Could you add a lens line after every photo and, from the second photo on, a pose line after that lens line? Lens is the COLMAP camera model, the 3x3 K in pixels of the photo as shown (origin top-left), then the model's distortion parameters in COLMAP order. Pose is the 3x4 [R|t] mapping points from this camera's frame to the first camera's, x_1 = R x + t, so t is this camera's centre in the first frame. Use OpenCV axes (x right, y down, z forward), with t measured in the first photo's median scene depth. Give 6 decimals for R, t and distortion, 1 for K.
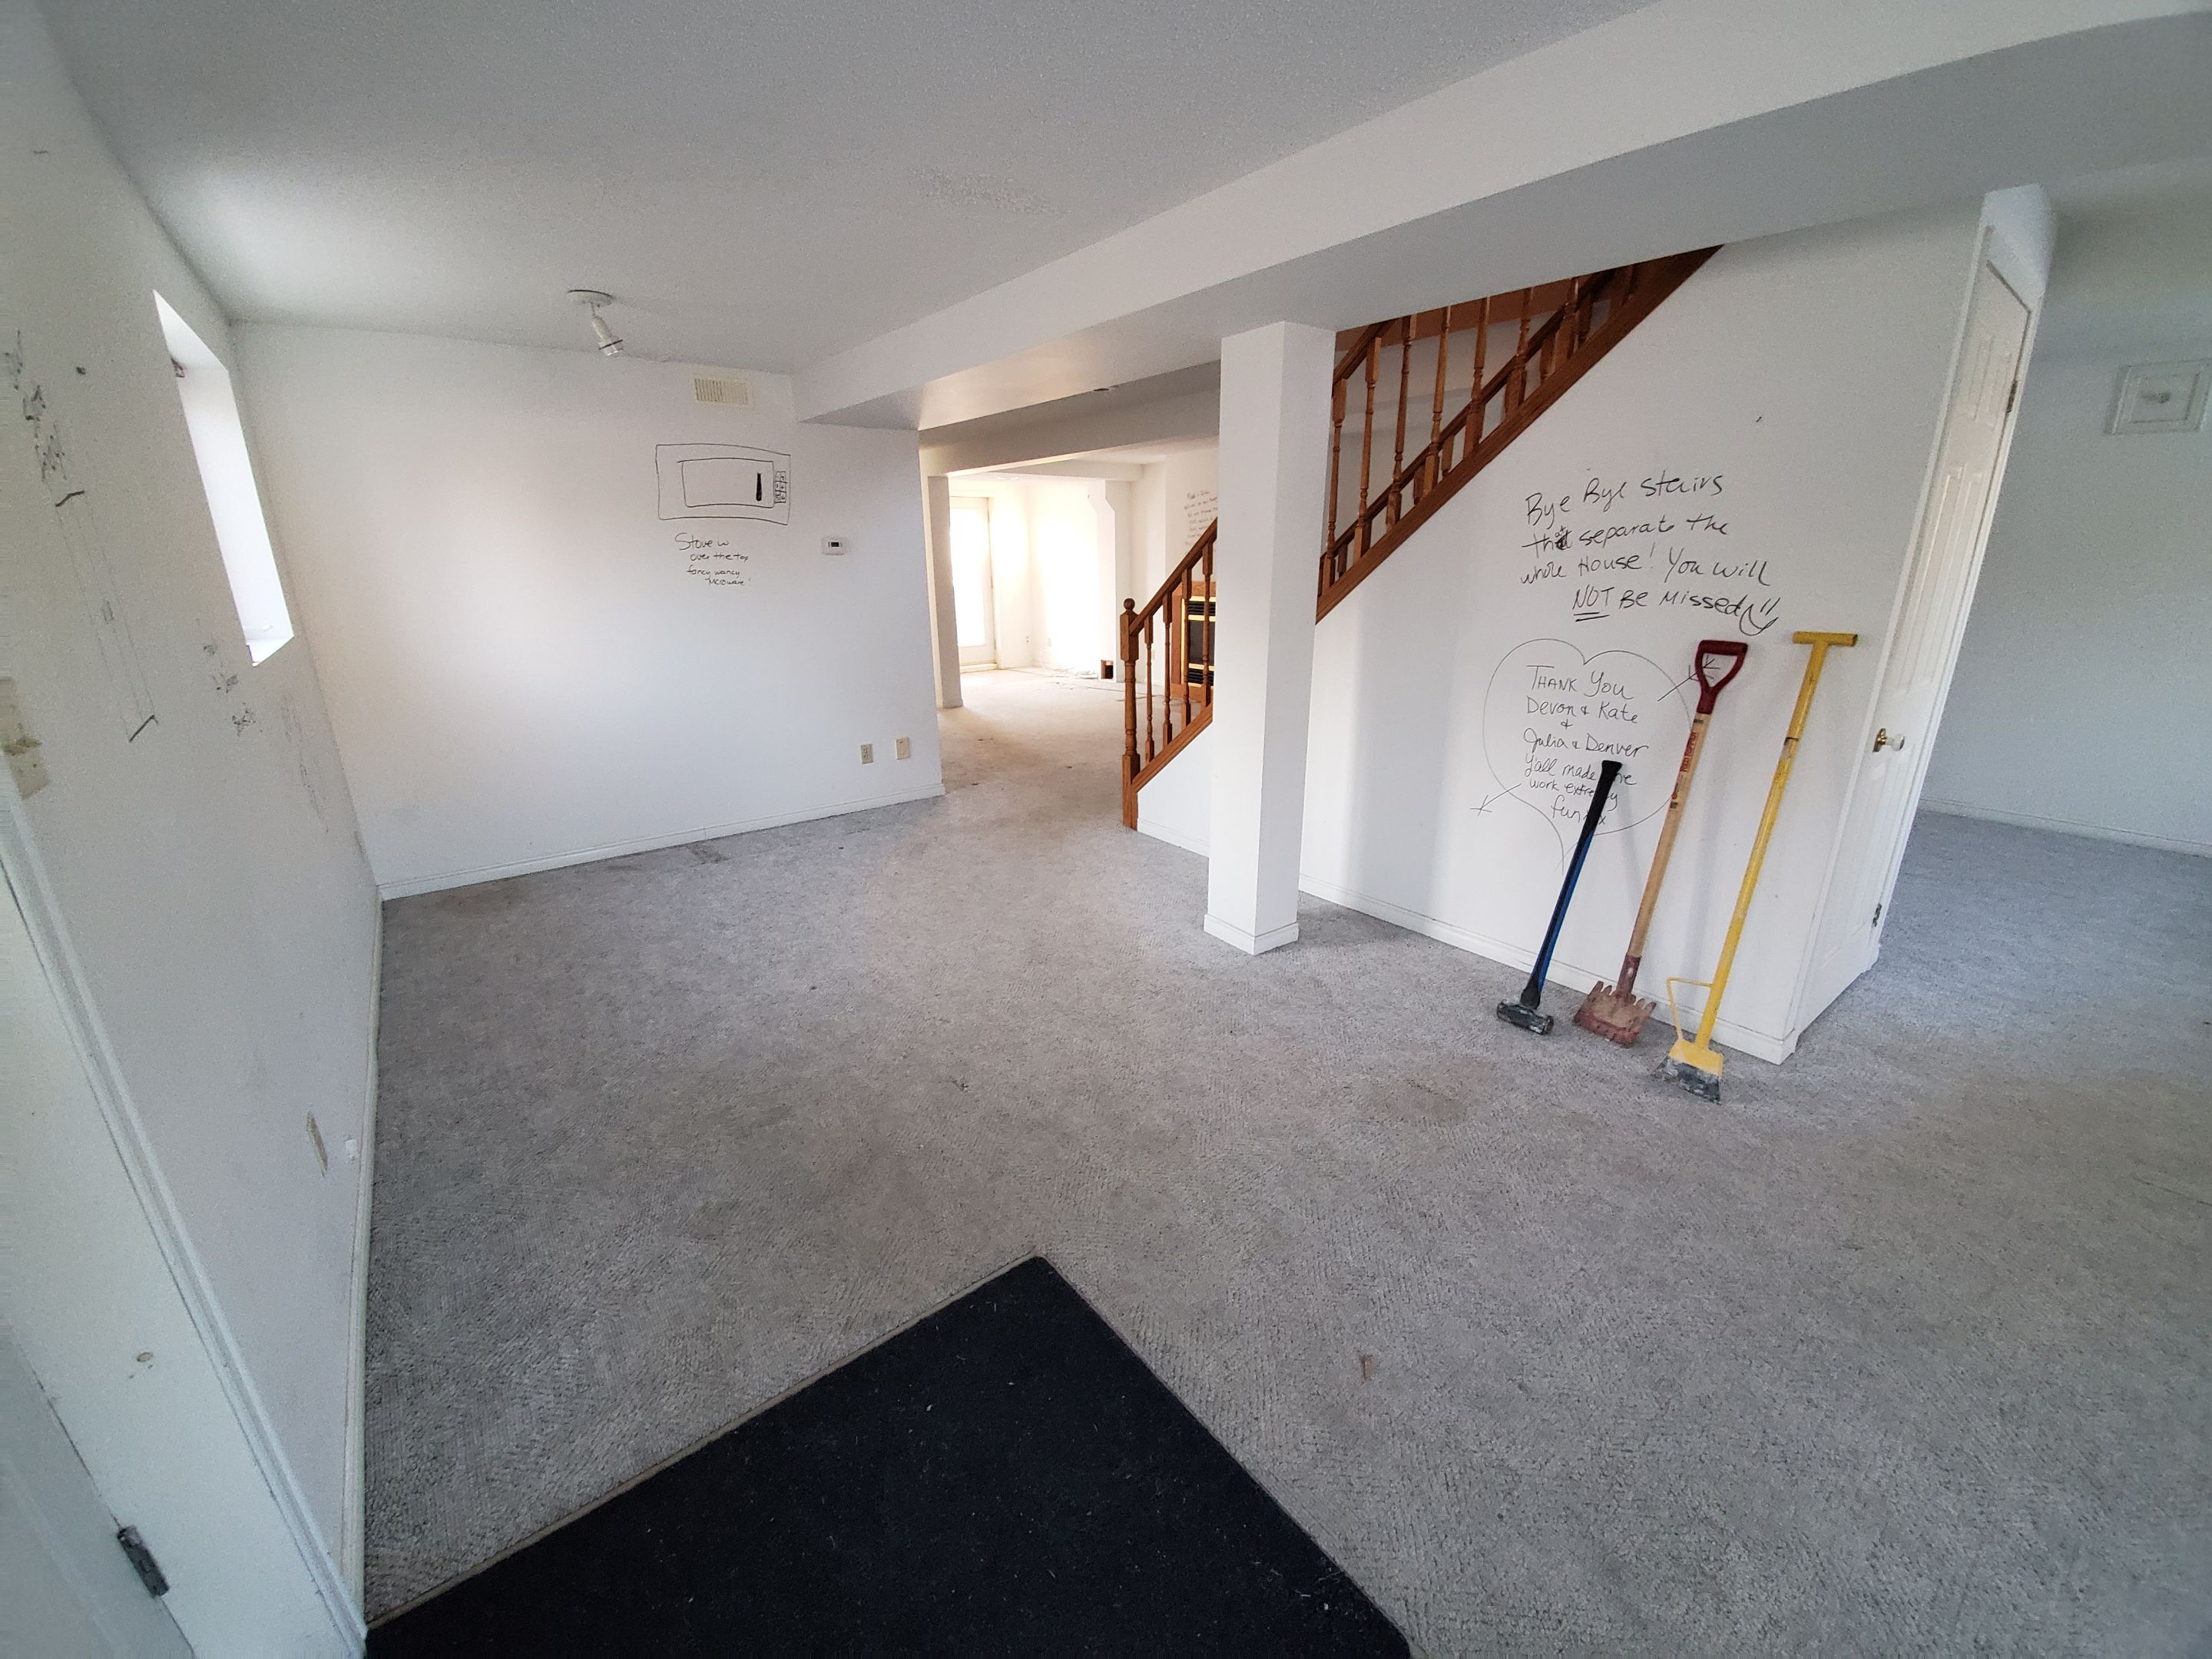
lens RADIAL K [[879.7, 0, 1110.9], [0, 879.7, 836.3], [0, 0, 1]] dist [0.007695, -0.014972]
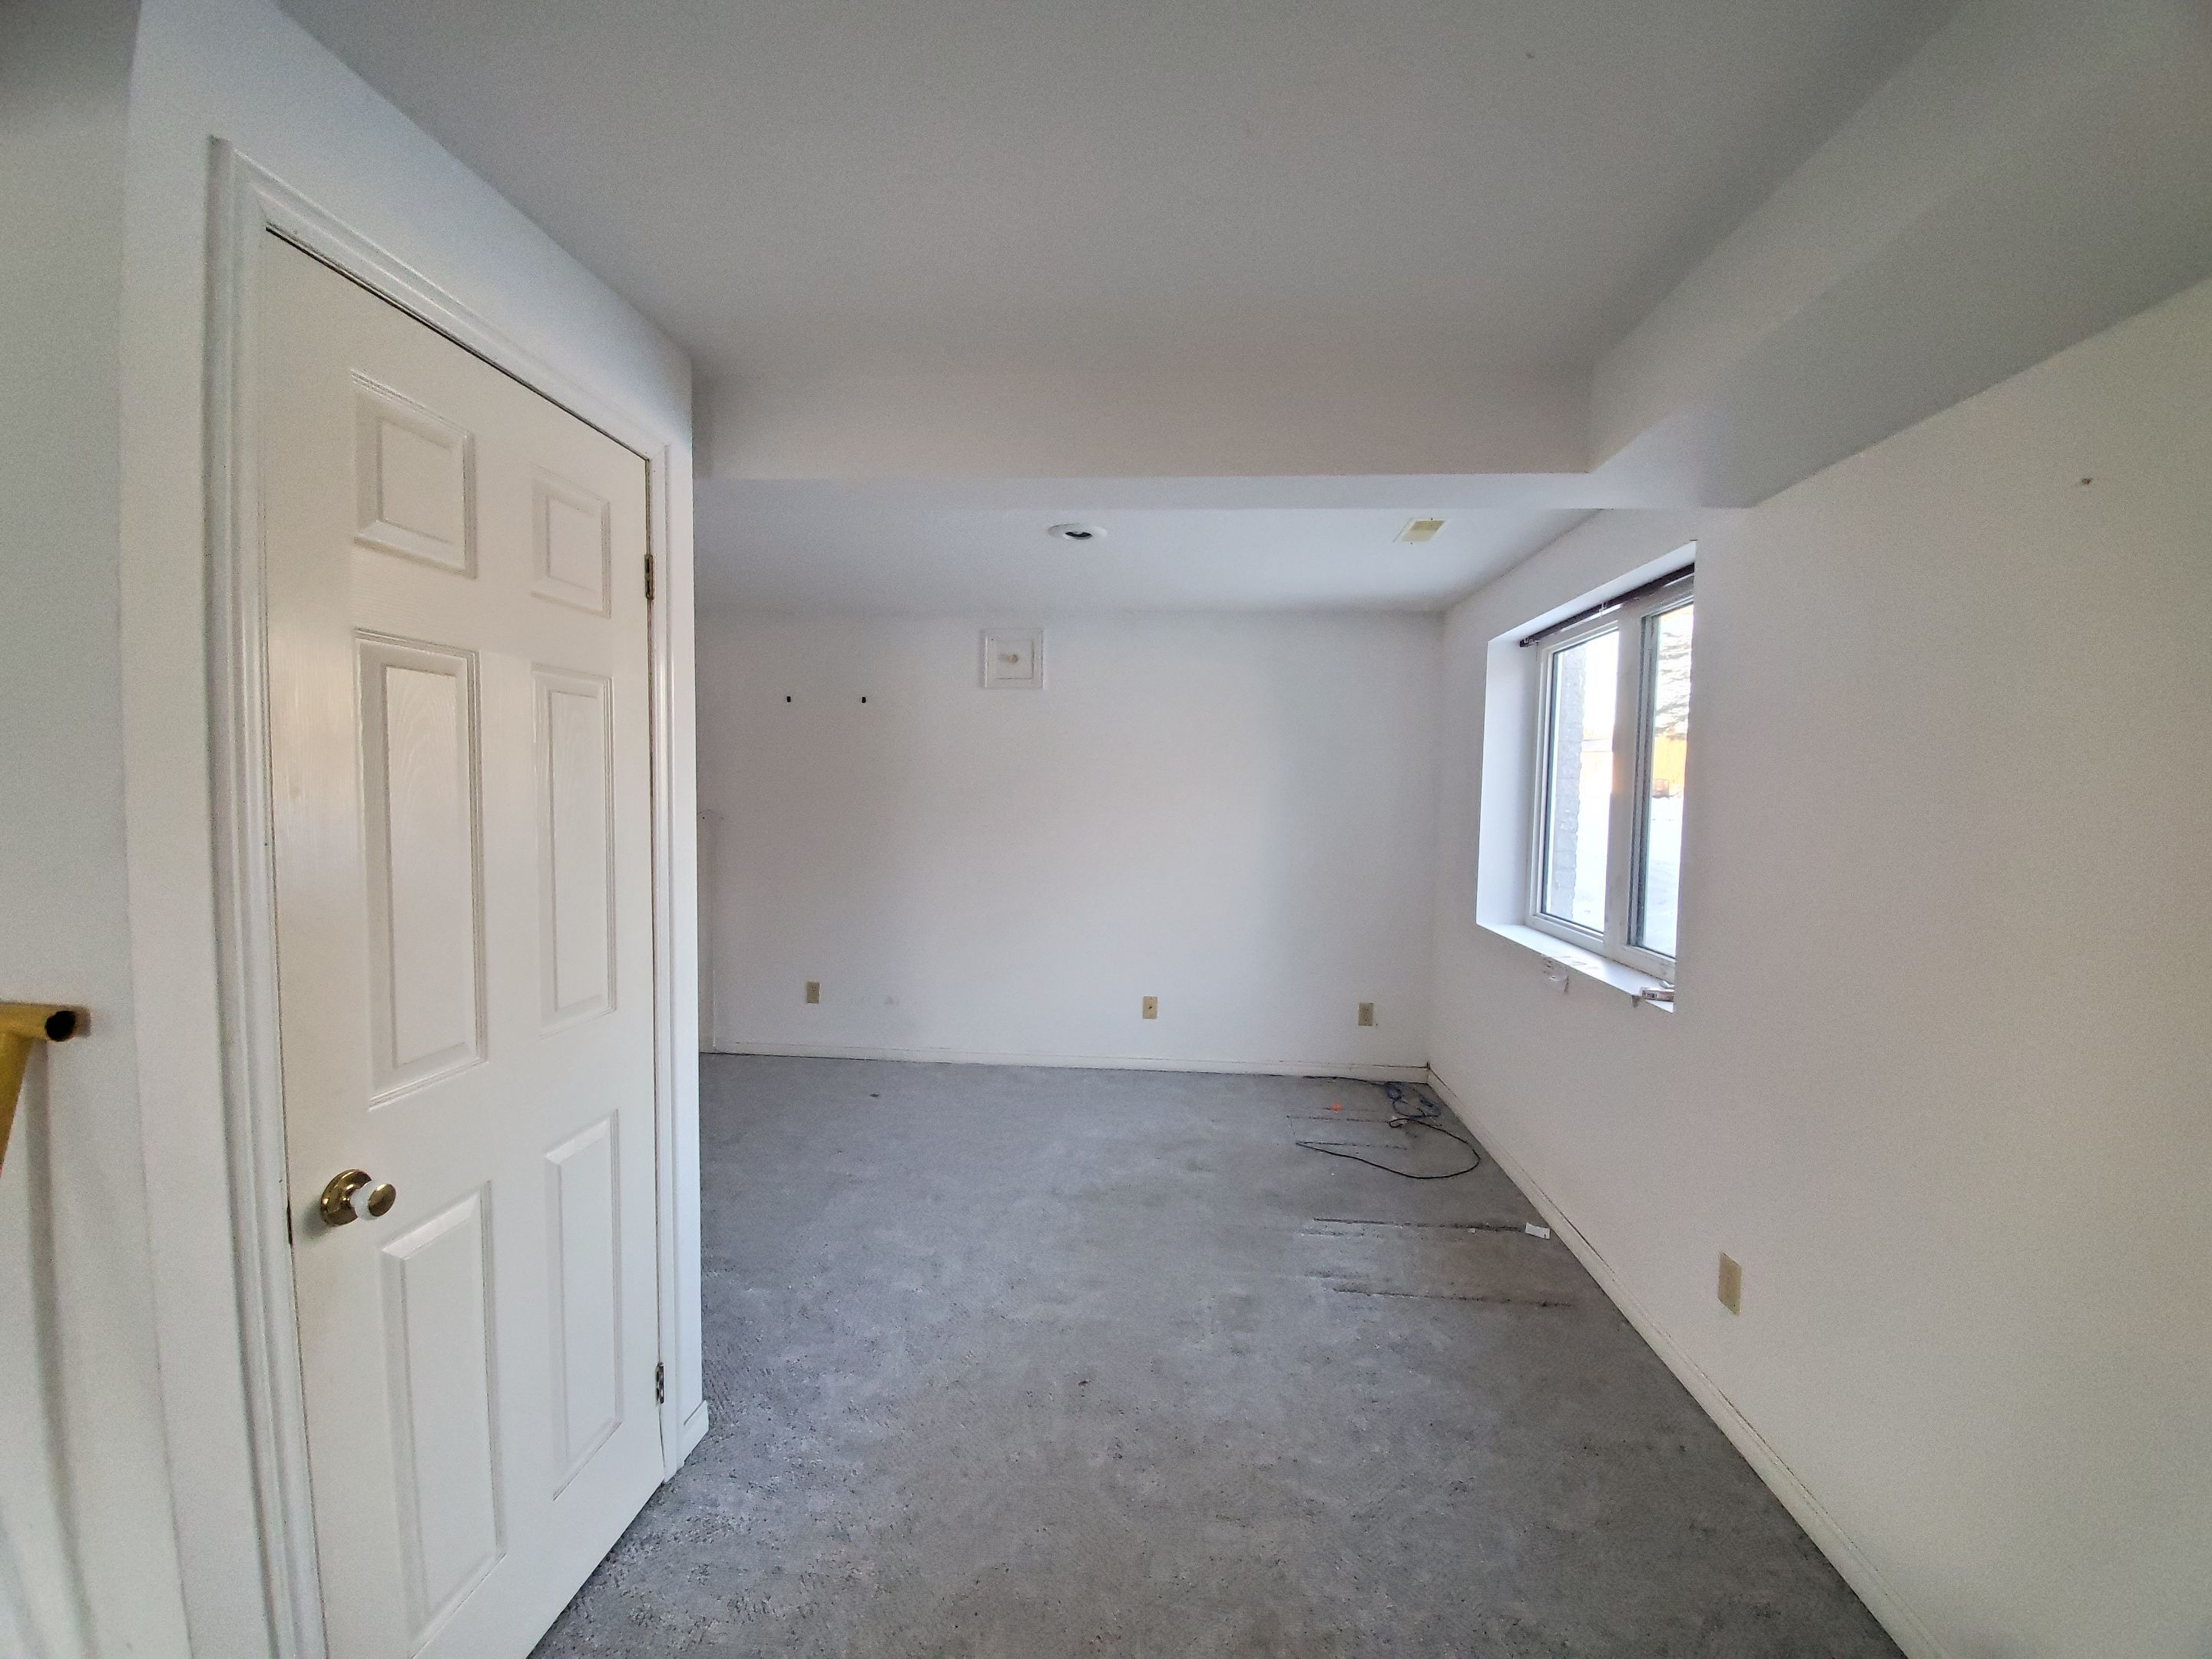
lens RADIAL K [[879.7, 0, 1110.9], [0, 879.7, 836.3], [0, 0, 1]] dist [0.007695, -0.014972]
pose [[0.682935, -0.020865, 0.730181, 0.540048], [0.205005, 0.964895, -0.164168, -0.090698], [-0.701123, 0.261807, 0.663238, 0.239780]]
